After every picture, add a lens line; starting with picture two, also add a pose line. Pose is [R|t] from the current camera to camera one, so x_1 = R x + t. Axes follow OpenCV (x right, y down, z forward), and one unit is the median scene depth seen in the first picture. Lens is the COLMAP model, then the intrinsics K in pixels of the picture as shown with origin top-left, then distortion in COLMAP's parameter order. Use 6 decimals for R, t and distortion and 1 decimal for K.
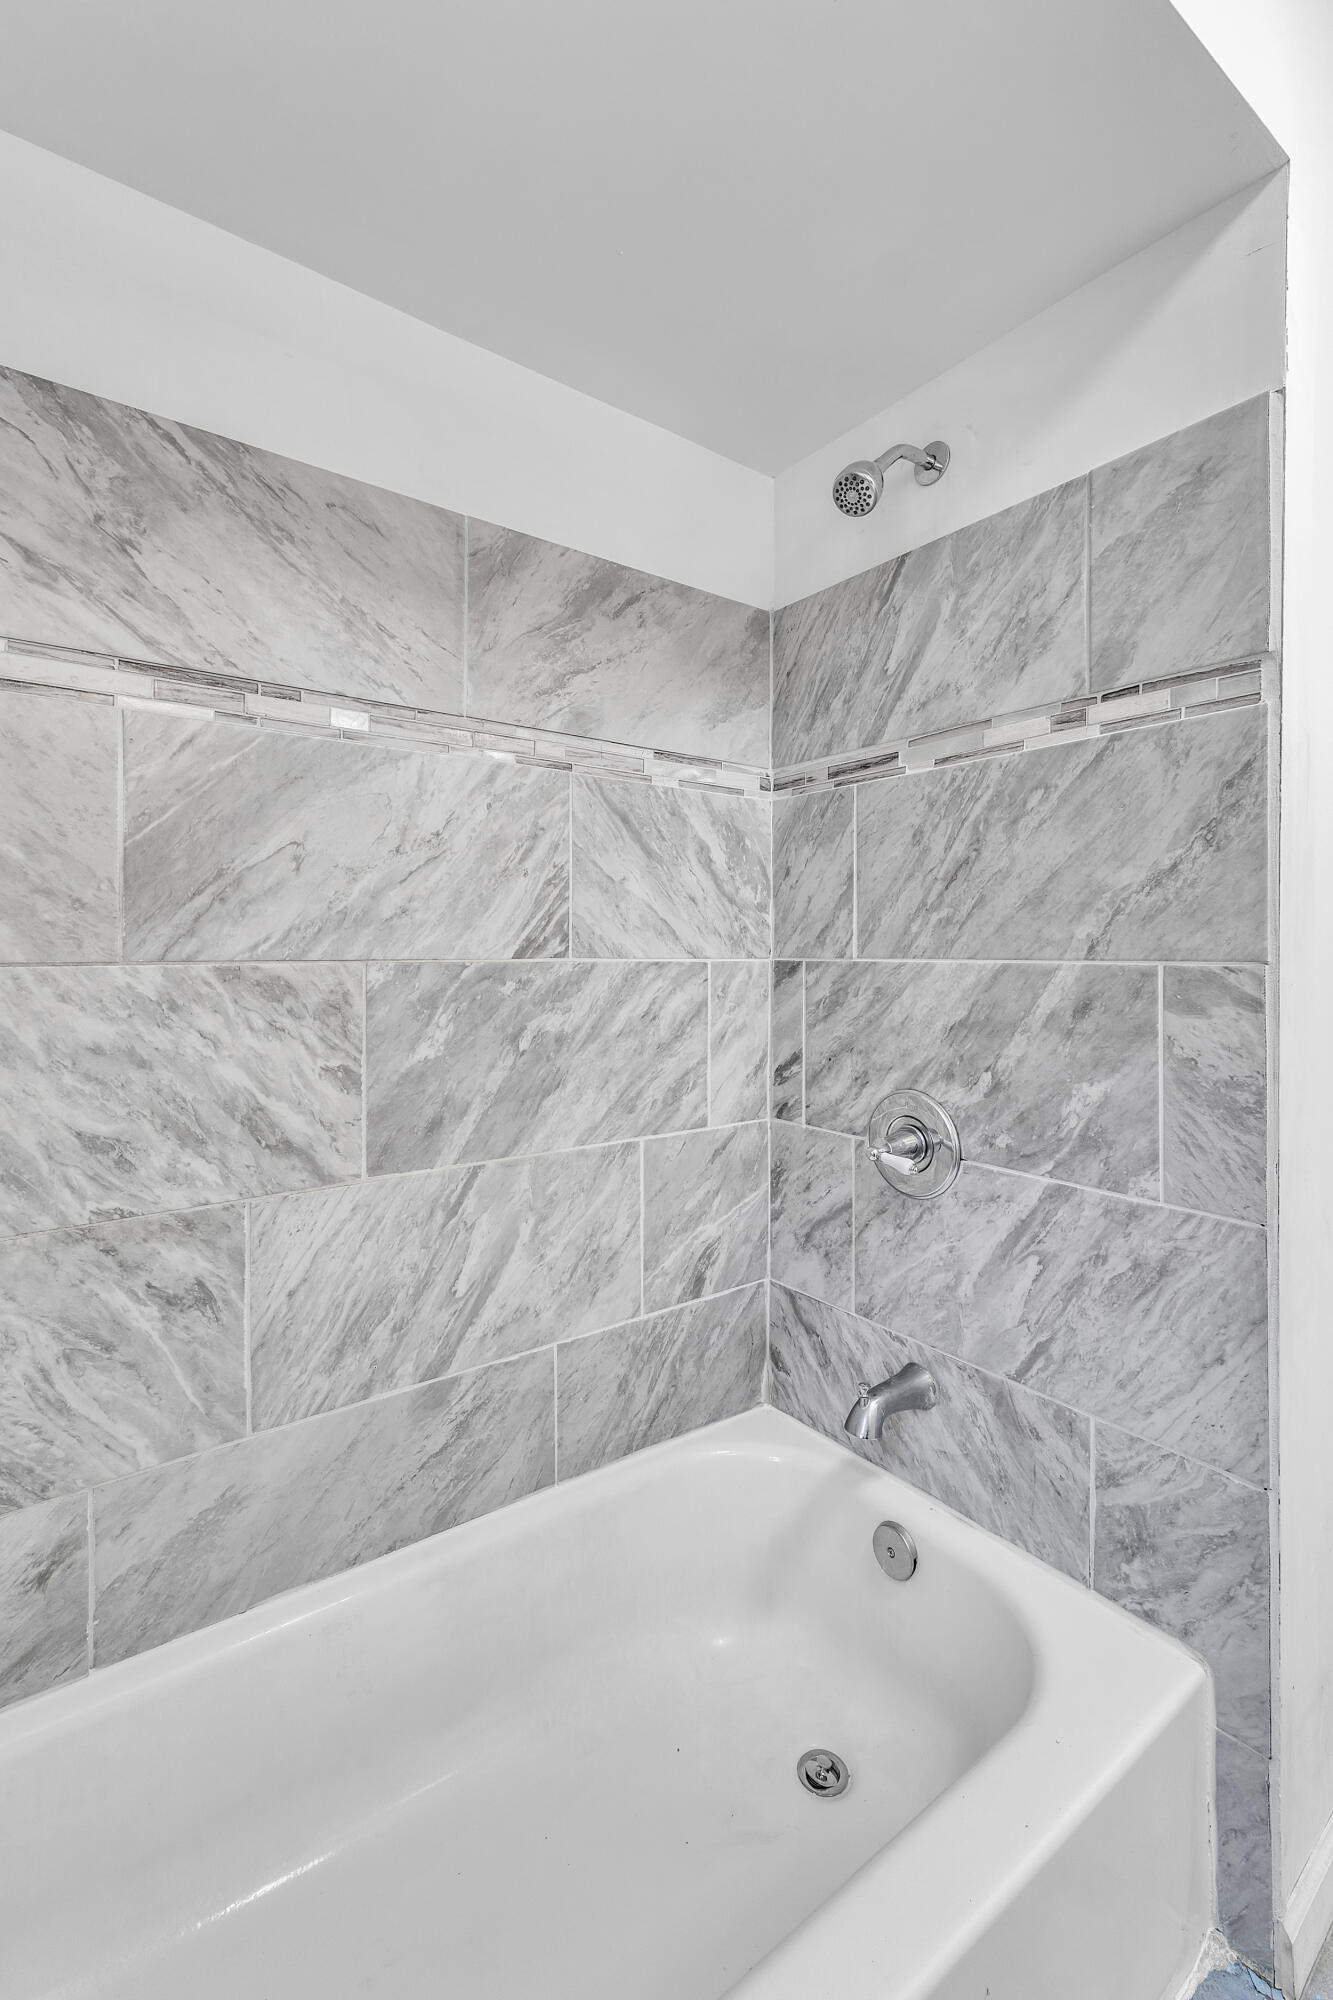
lens RADIAL K [[862.1, 0, 673.5], [0, 862.1, 996.8], [0, 0, 1]] dist [-0.002490, -0.000656]
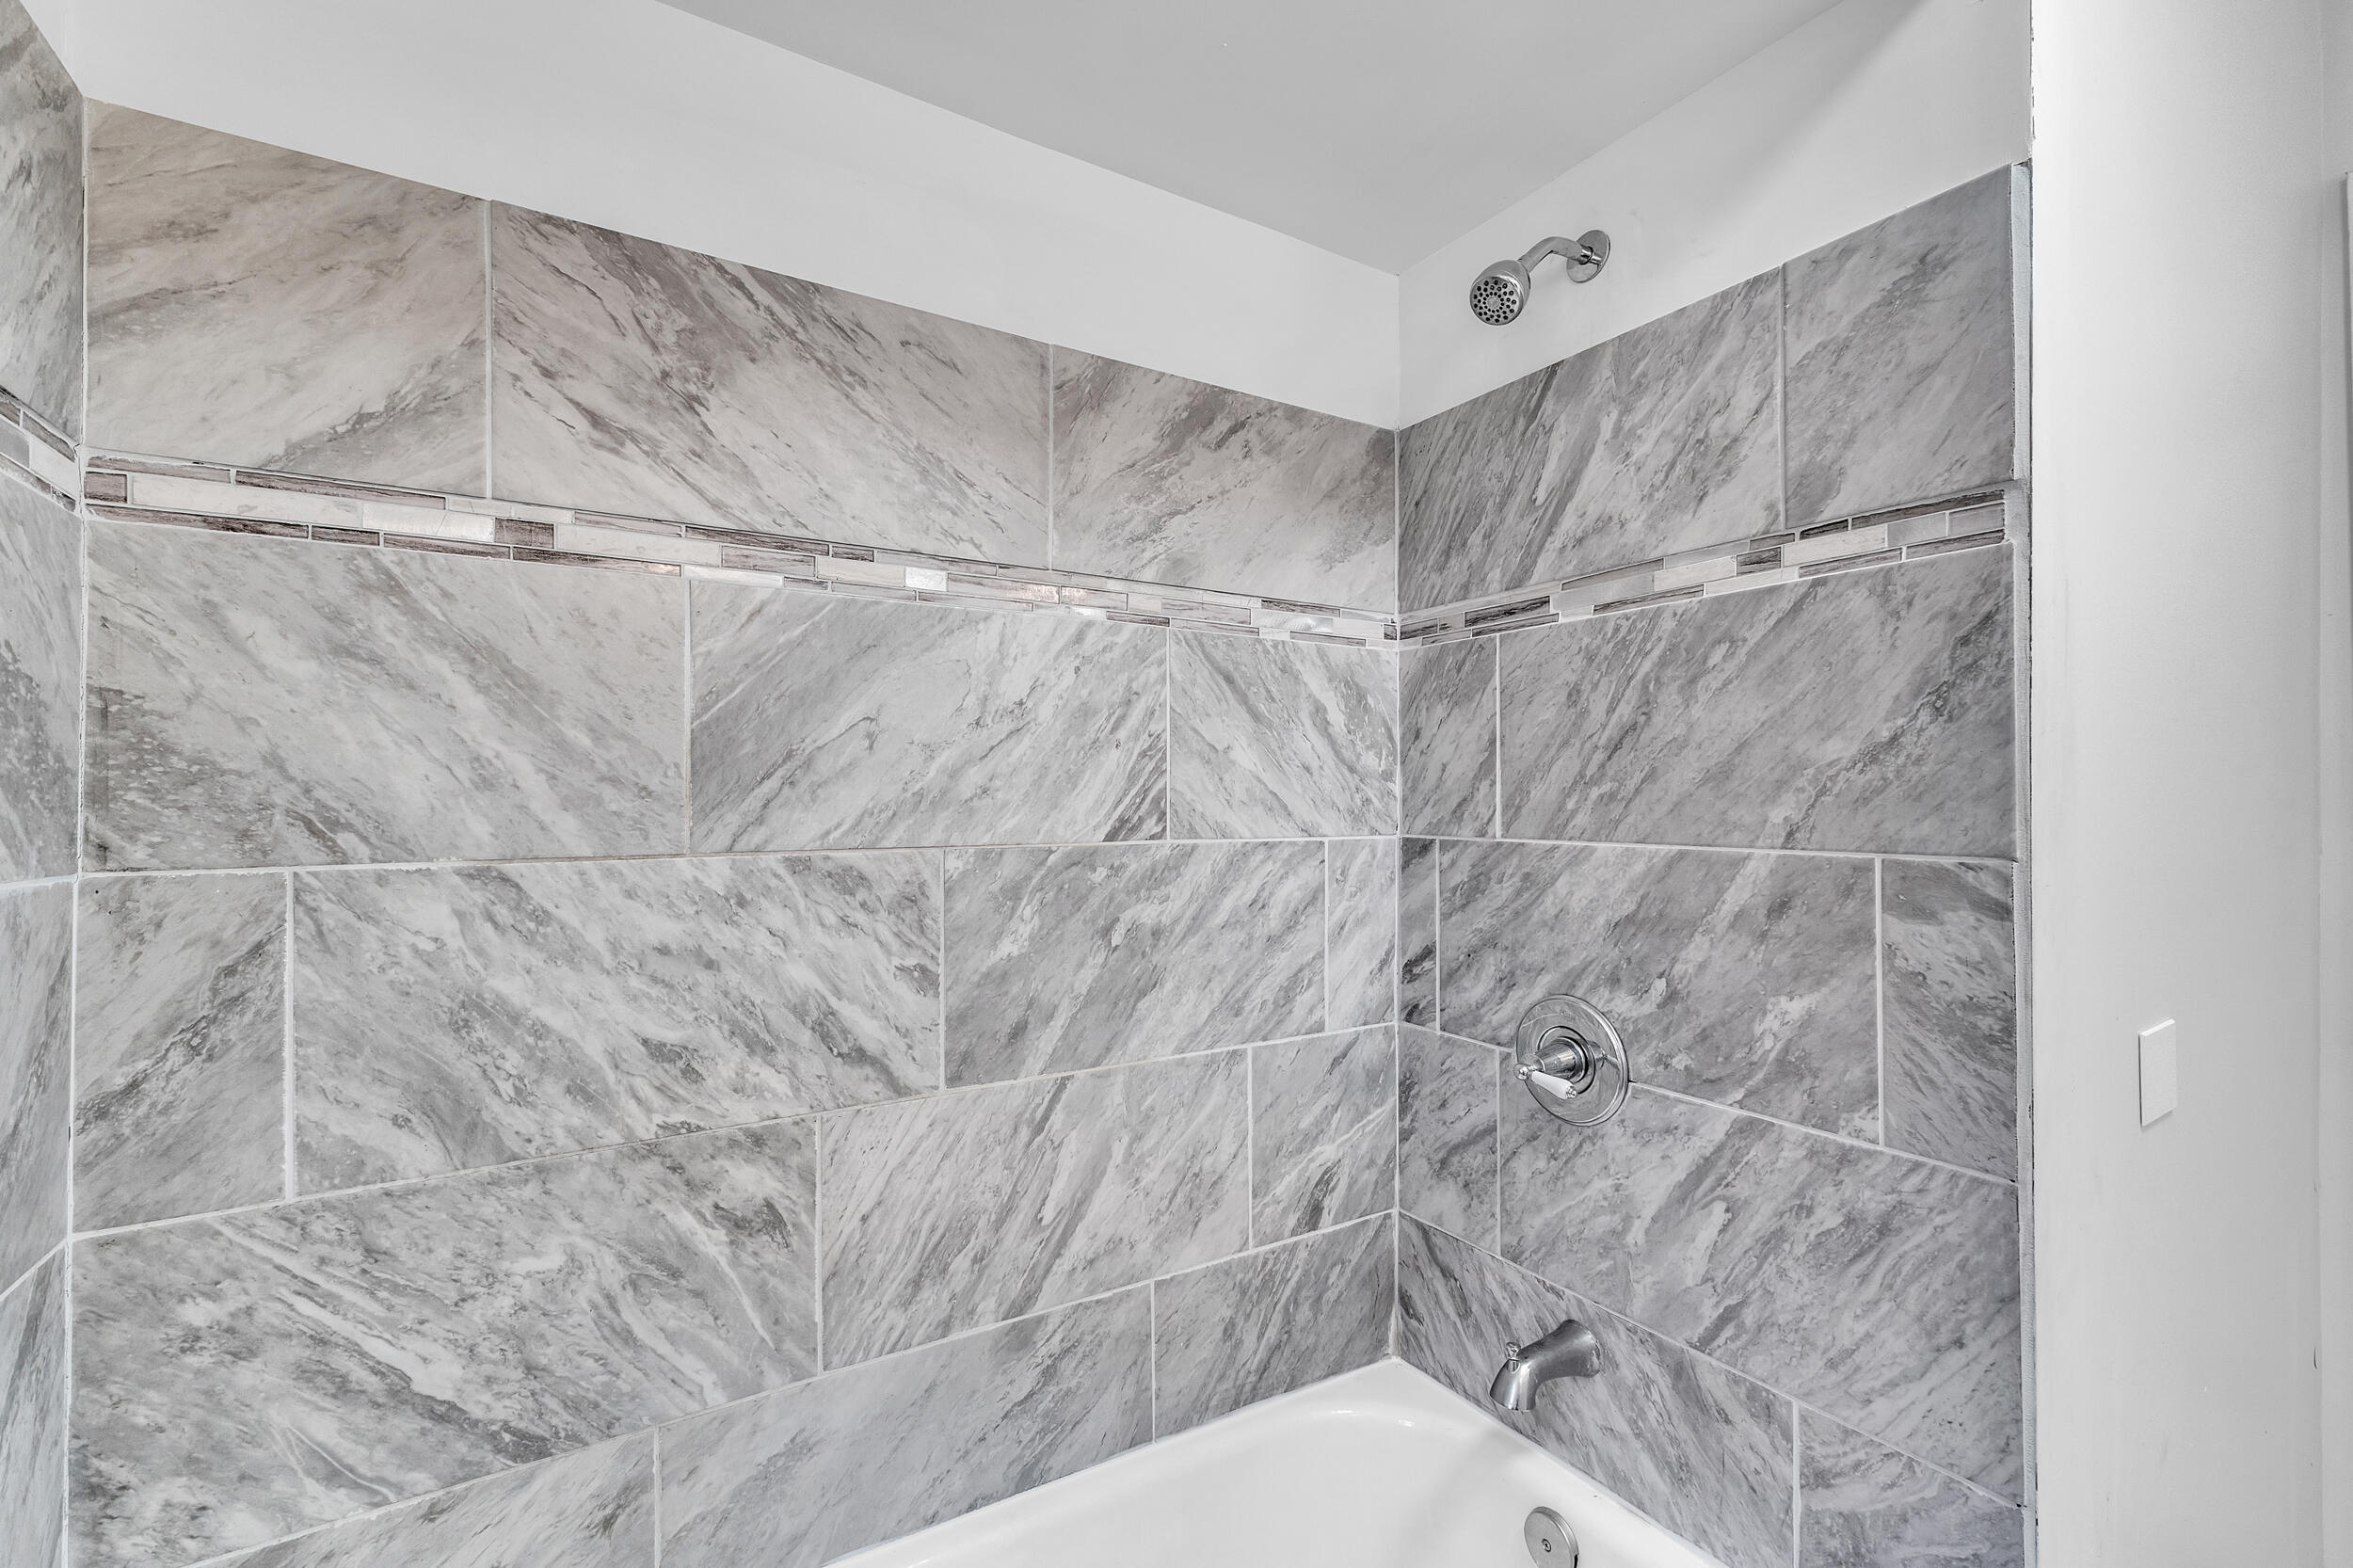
lens RADIAL K [[1014.3, 0, 1169.5], [0, 1014.3, 787.1], [0, 0, 1]] dist [-0.002490, -0.000656]
pose [[0.995660, -0.002637, -0.093028, -0.023165], [0.001716, 0.999949, -0.009982, -0.094783], [0.093050, 0.009779, 0.995613, -0.035859]]
